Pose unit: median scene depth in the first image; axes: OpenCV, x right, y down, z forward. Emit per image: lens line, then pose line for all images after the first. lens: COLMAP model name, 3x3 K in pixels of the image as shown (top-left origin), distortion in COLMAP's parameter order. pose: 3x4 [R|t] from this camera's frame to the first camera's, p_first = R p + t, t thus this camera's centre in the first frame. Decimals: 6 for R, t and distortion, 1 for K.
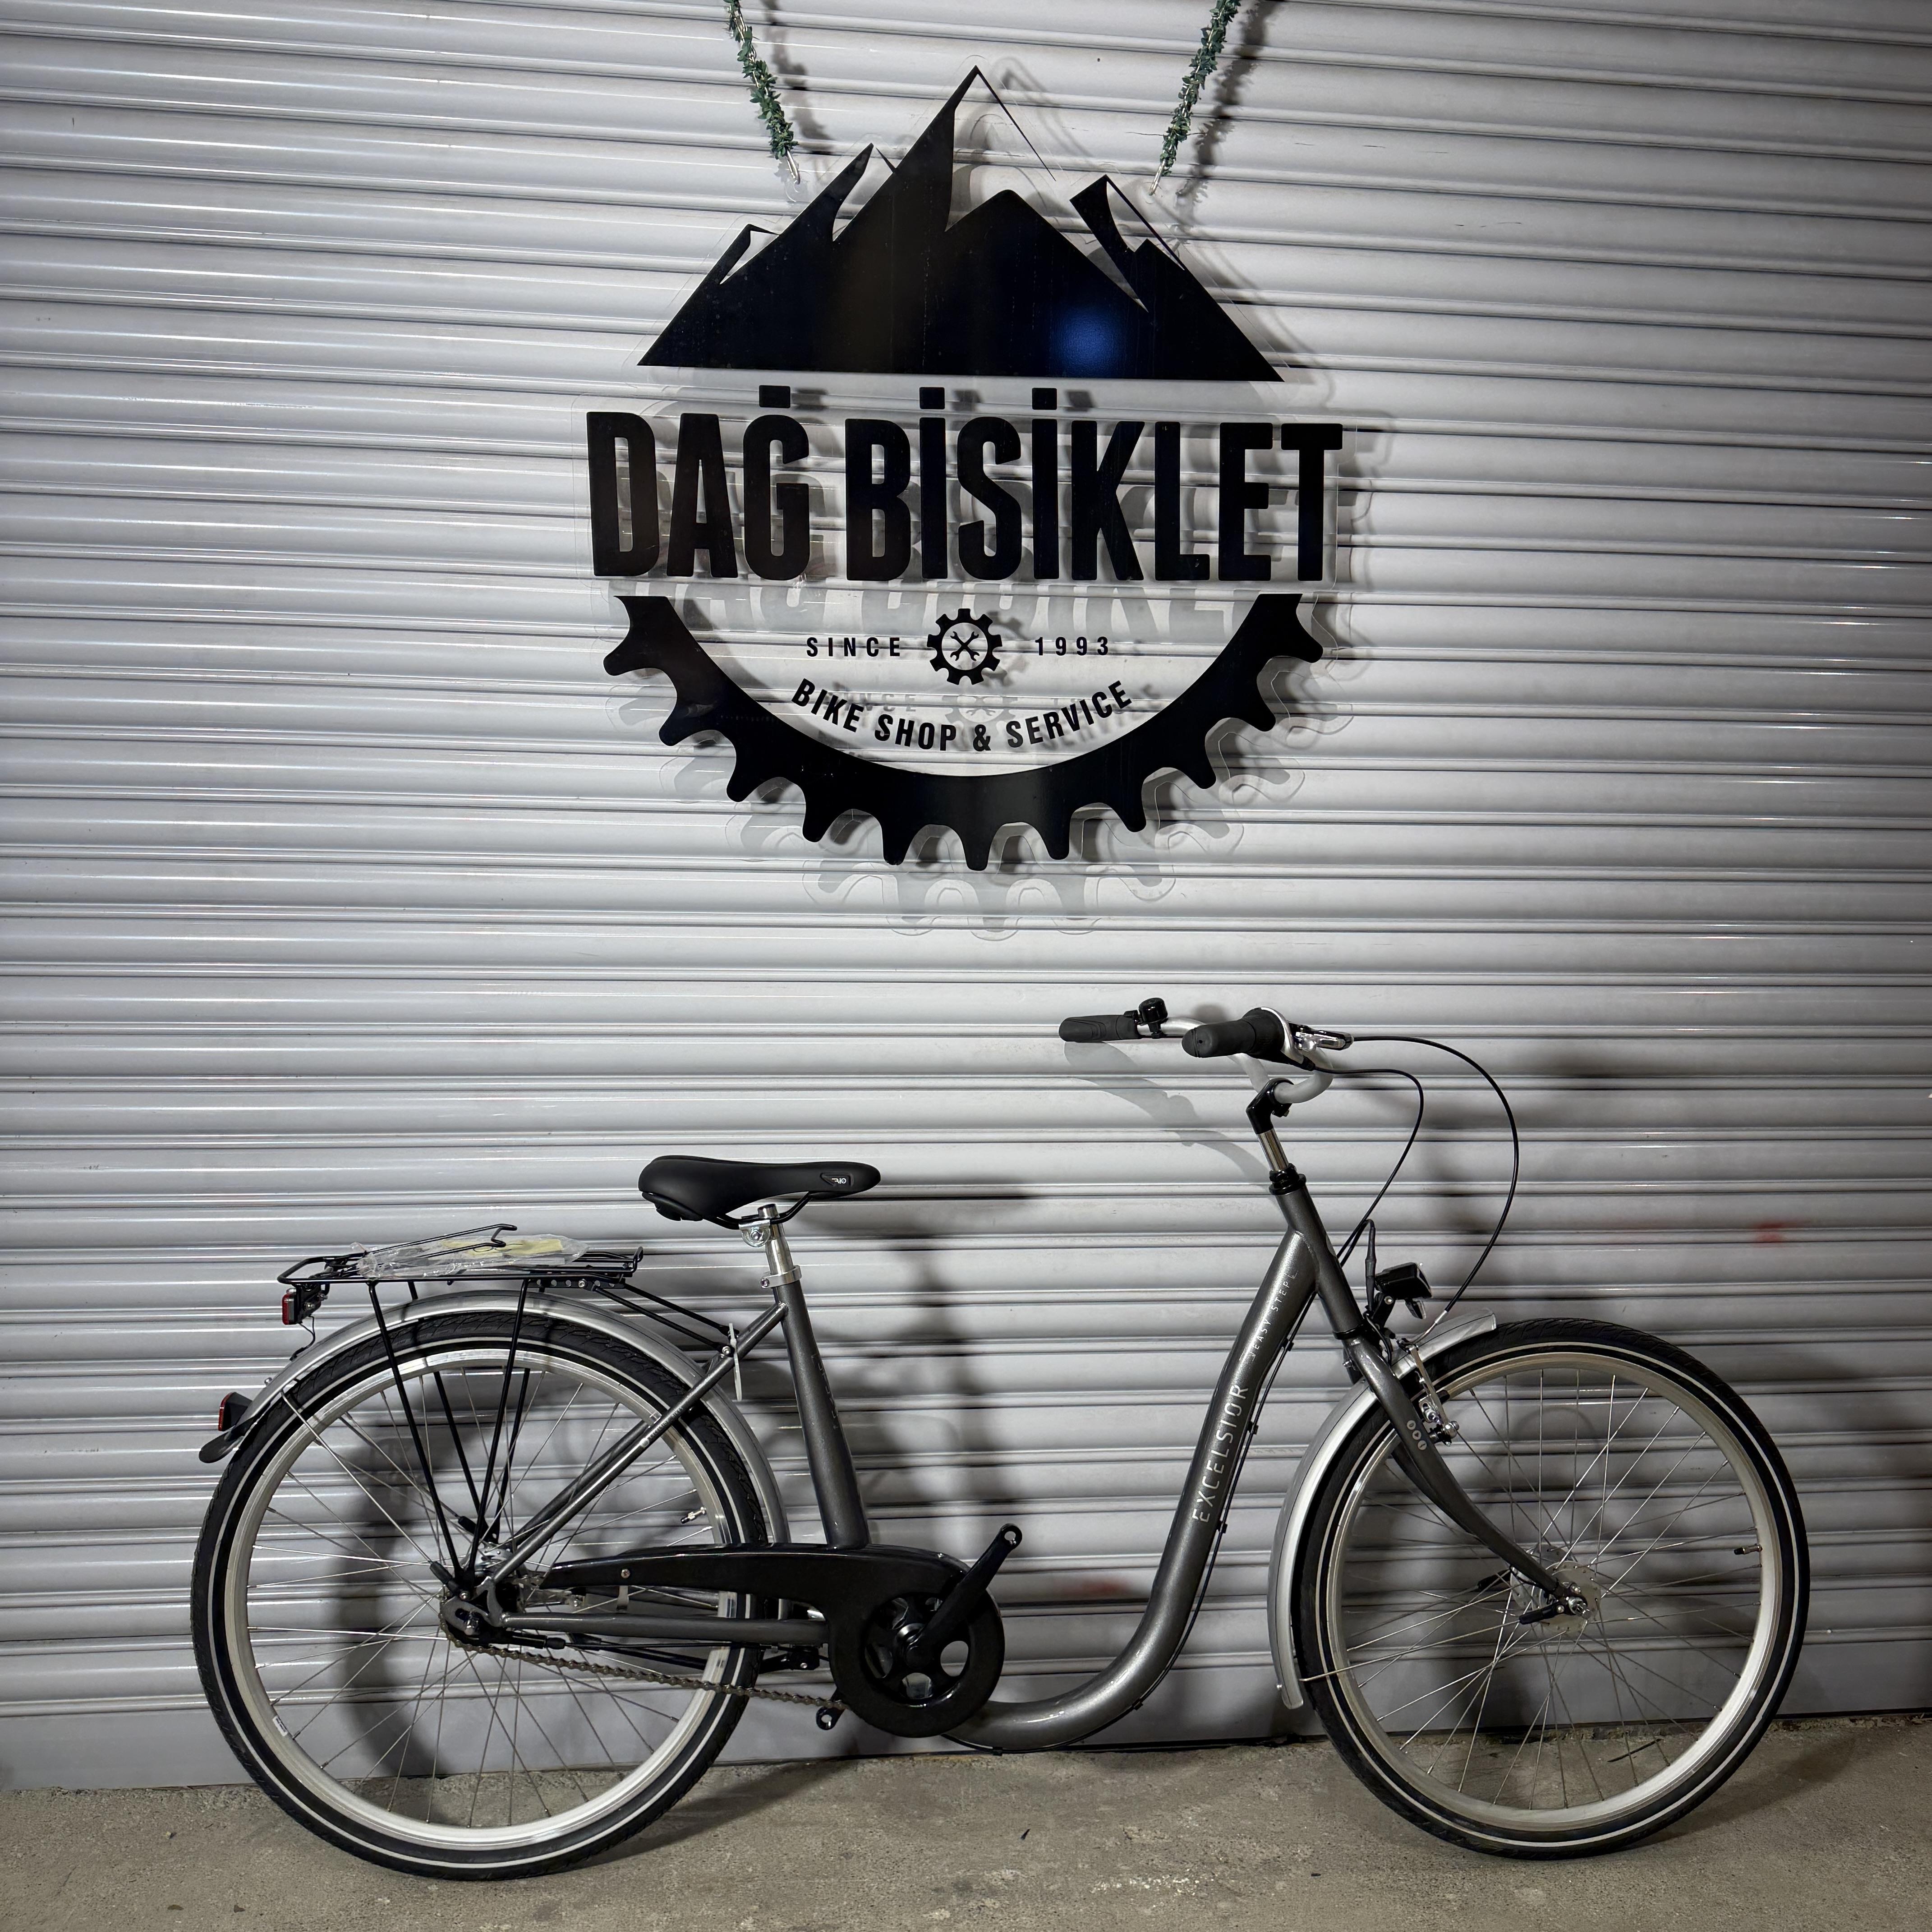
lens RADIAL K [[1660.2, 0, 966.0], [0, 1660.2, 966.0], [0, 0, 1]] dist [0.008847, -0.041462]
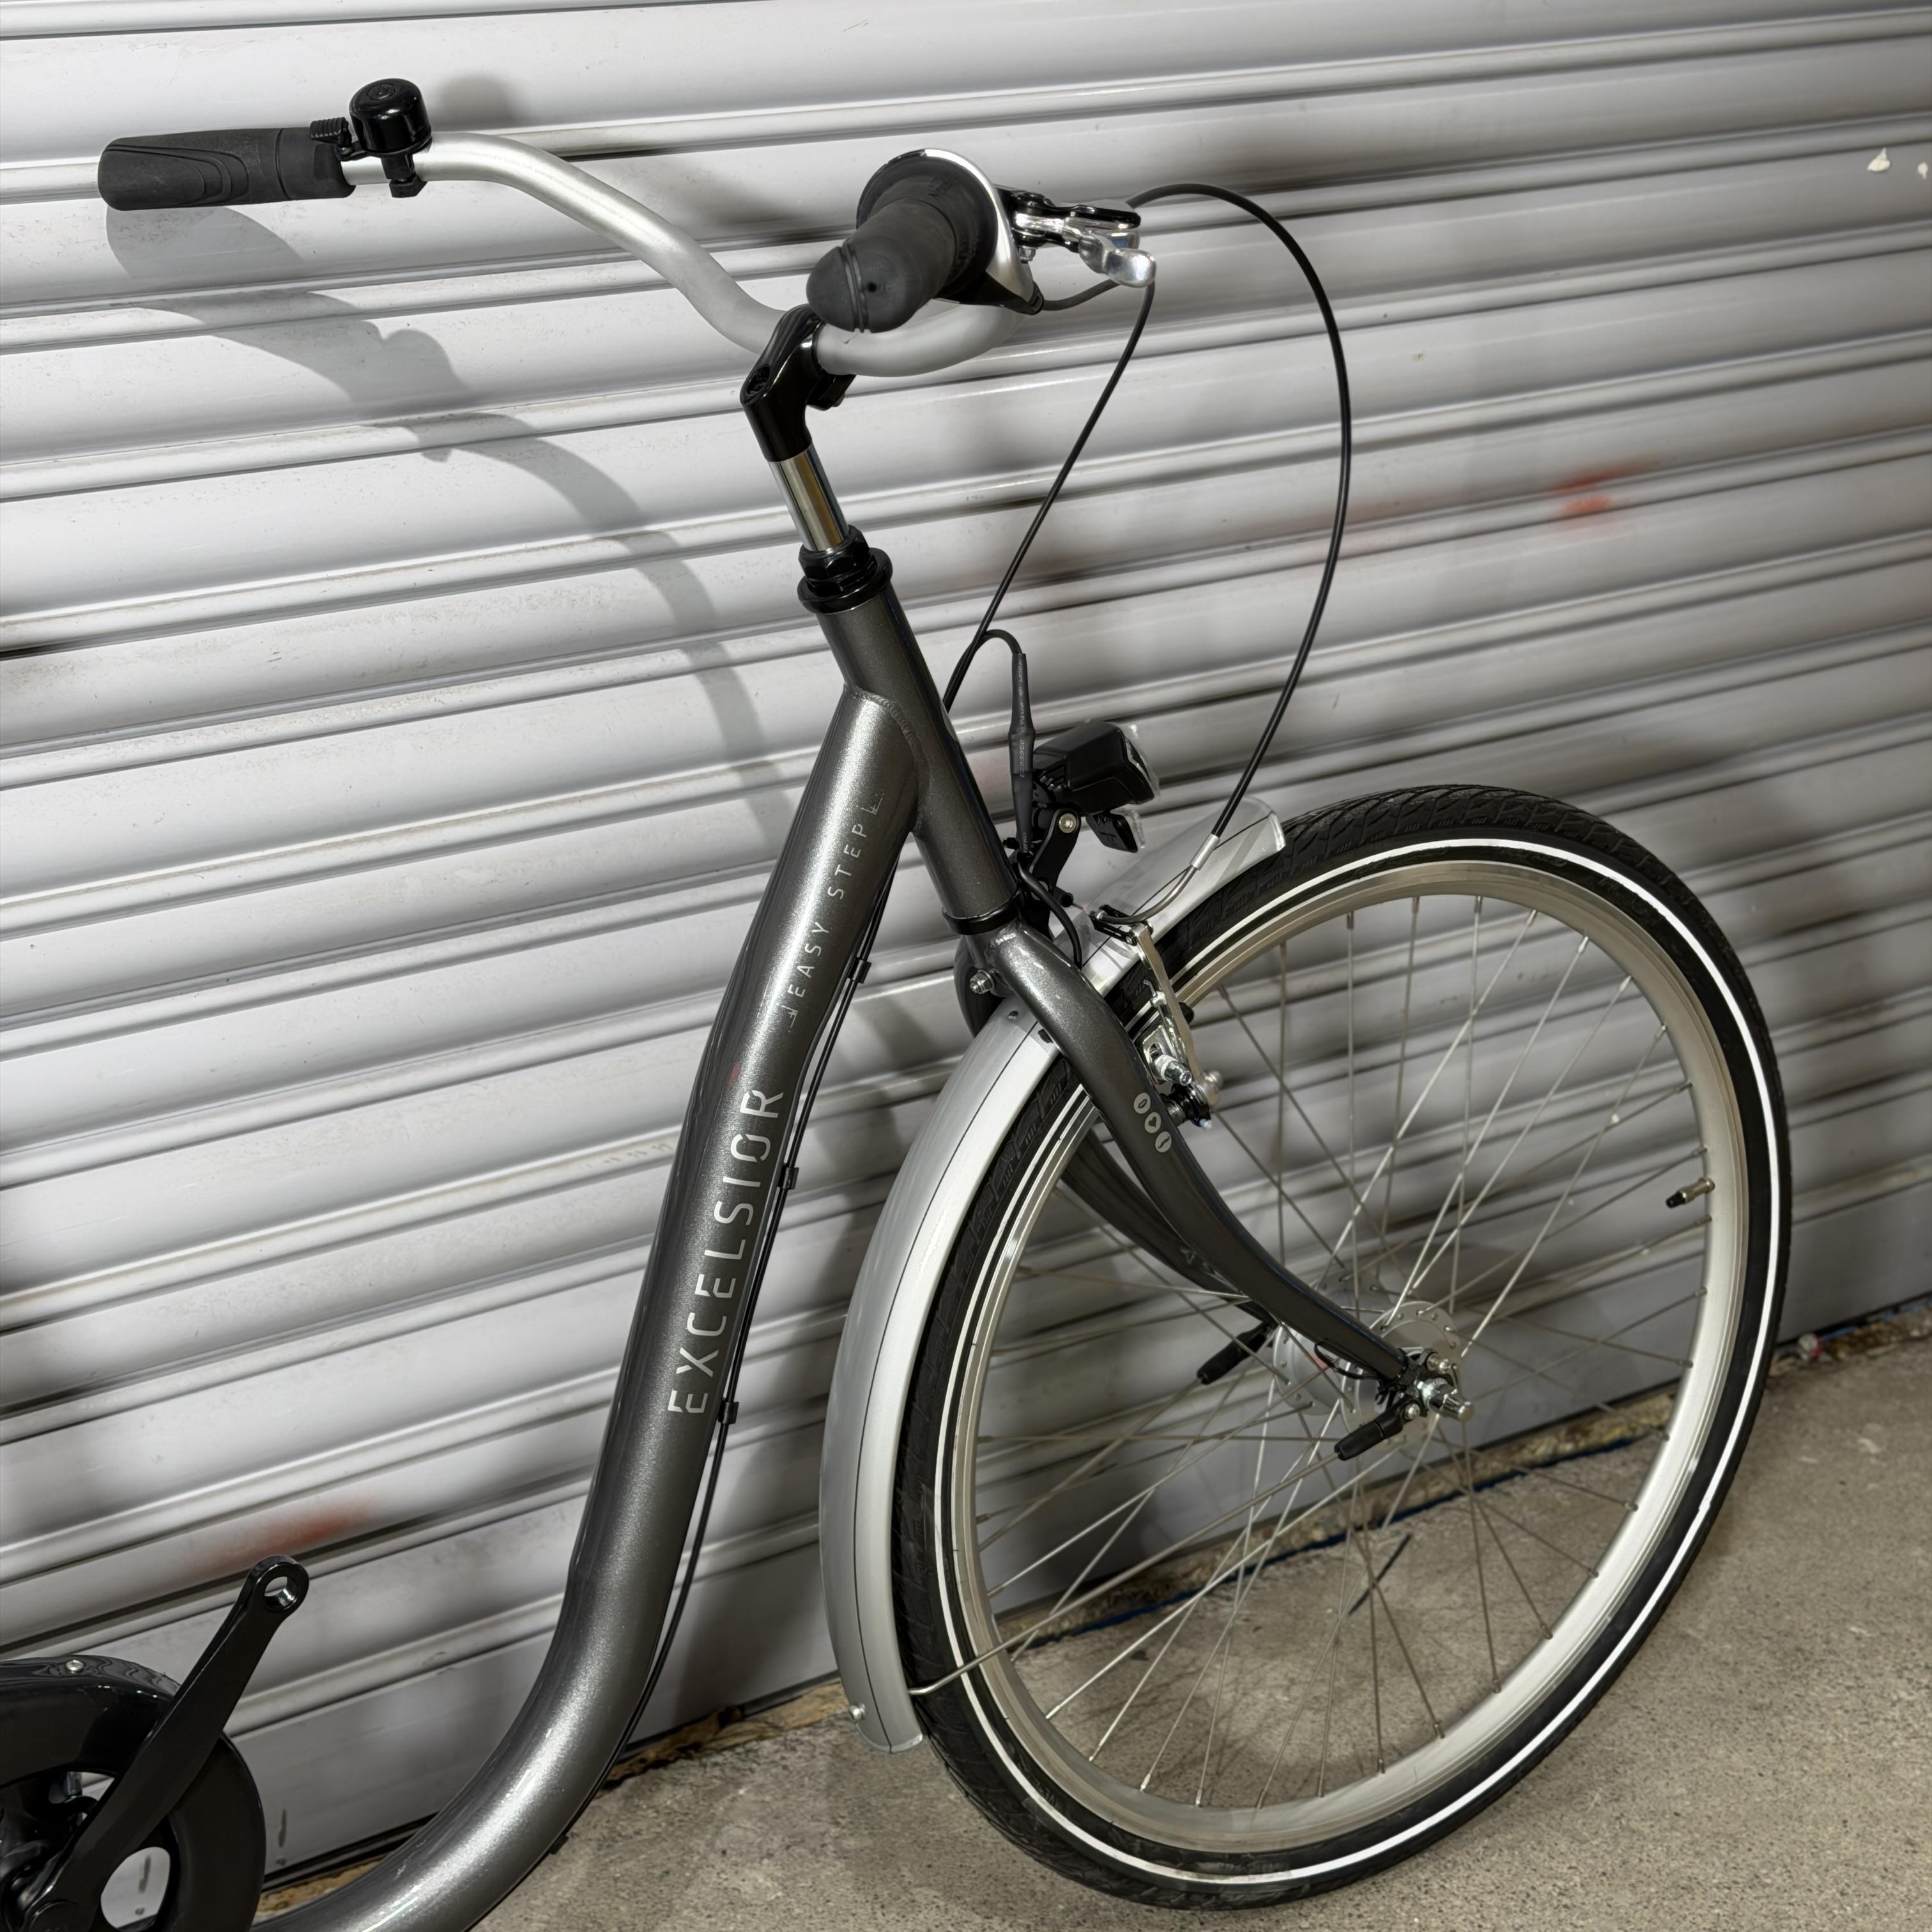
lens RADIAL K [[3421.3, 0, 966.0], [0, 3421.3, 966.0], [0, 0, 1]] dist [0.171738, -0.378044]
pose [[0.891893, -0.167545, 0.420066, -0.121515], [0.025890, 0.946235, 0.322442, -0.037449], [-0.451505, -0.276708, 0.848278, 0.256167]]
